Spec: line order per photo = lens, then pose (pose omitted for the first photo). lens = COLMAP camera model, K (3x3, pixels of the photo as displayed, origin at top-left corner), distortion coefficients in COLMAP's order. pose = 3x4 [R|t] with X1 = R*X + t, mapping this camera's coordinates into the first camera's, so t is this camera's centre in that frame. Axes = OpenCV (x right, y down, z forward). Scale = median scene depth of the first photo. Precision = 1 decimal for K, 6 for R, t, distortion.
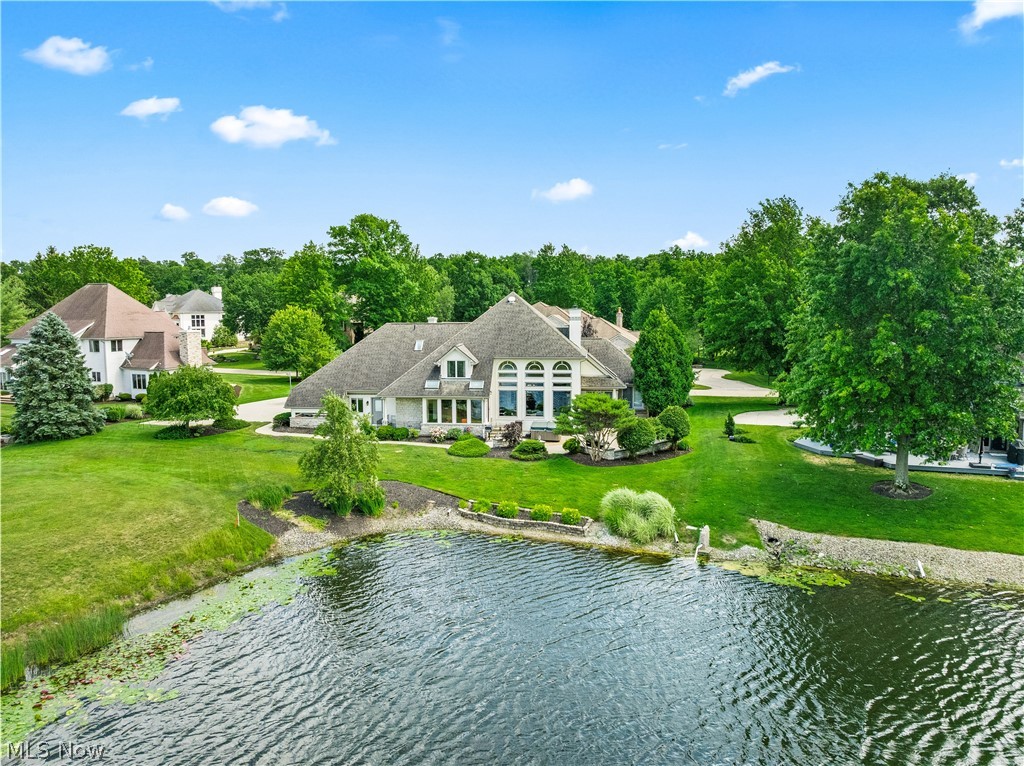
lens RADIAL K [[725.4, 0, 512.0], [0, 725.4, 383.0], [0, 0, 1]] dist [-0.037851, -0.008376]
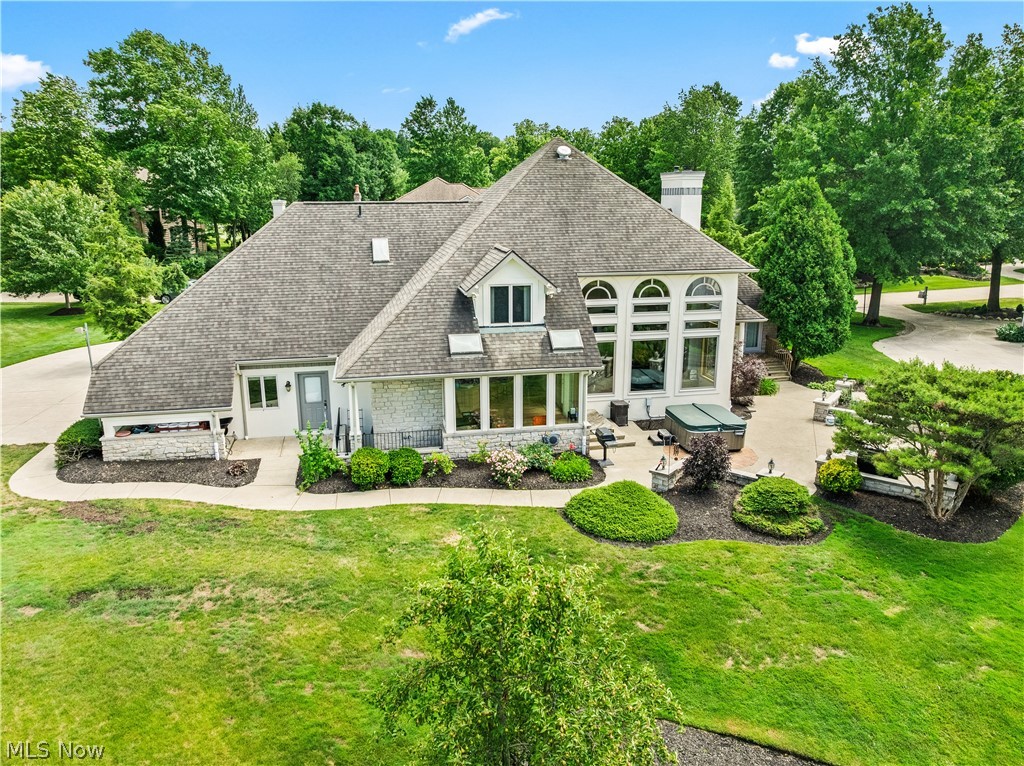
lens RADIAL K [[725.4, 0, 512.0], [0, 725.4, 383.0], [0, 0, 1]] dist [-0.037851, -0.008376]
pose [[0.955495, -0.074410, 0.285468, -0.206189], [0.031289, 0.987770, 0.152745, -0.039374], [-0.293342, -0.137015, 0.946138, 0.575277]]
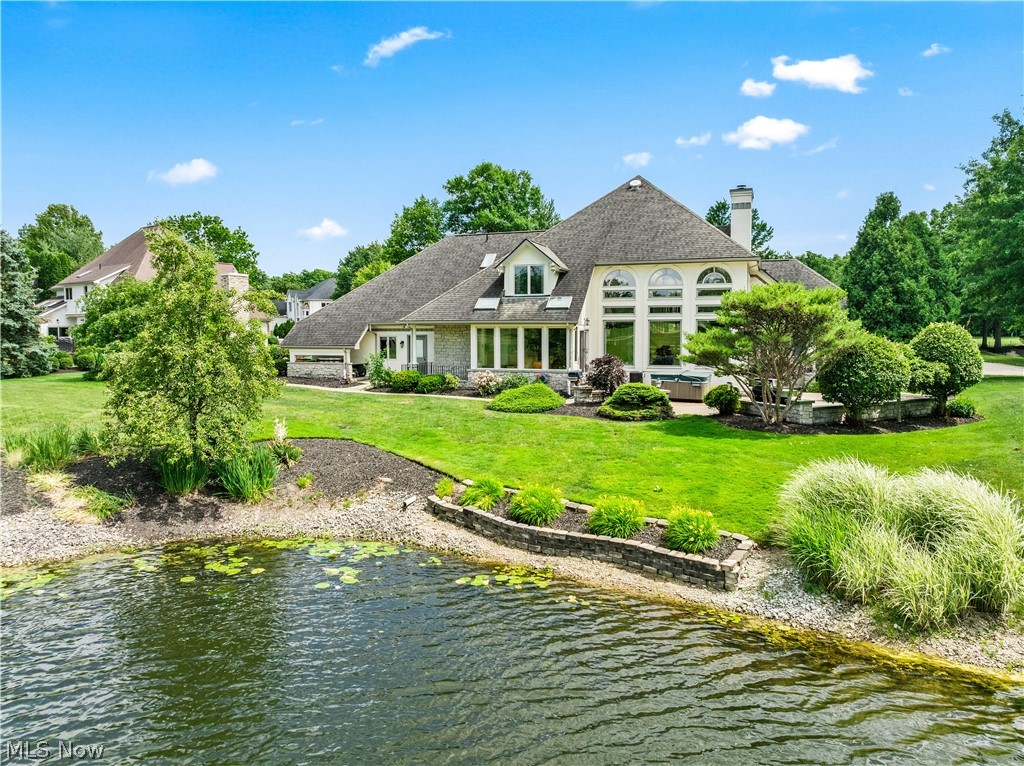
lens RADIAL K [[725.4, 0, 512.0], [0, 725.4, 383.0], [0, 0, 1]] dist [-0.037851, -0.008376]
pose [[0.970467, 0.020576, -0.240356, 0.054094], [-0.028906, 0.999096, -0.031182, 0.084423], [0.239497, 0.037208, 0.970184, 0.423126]]
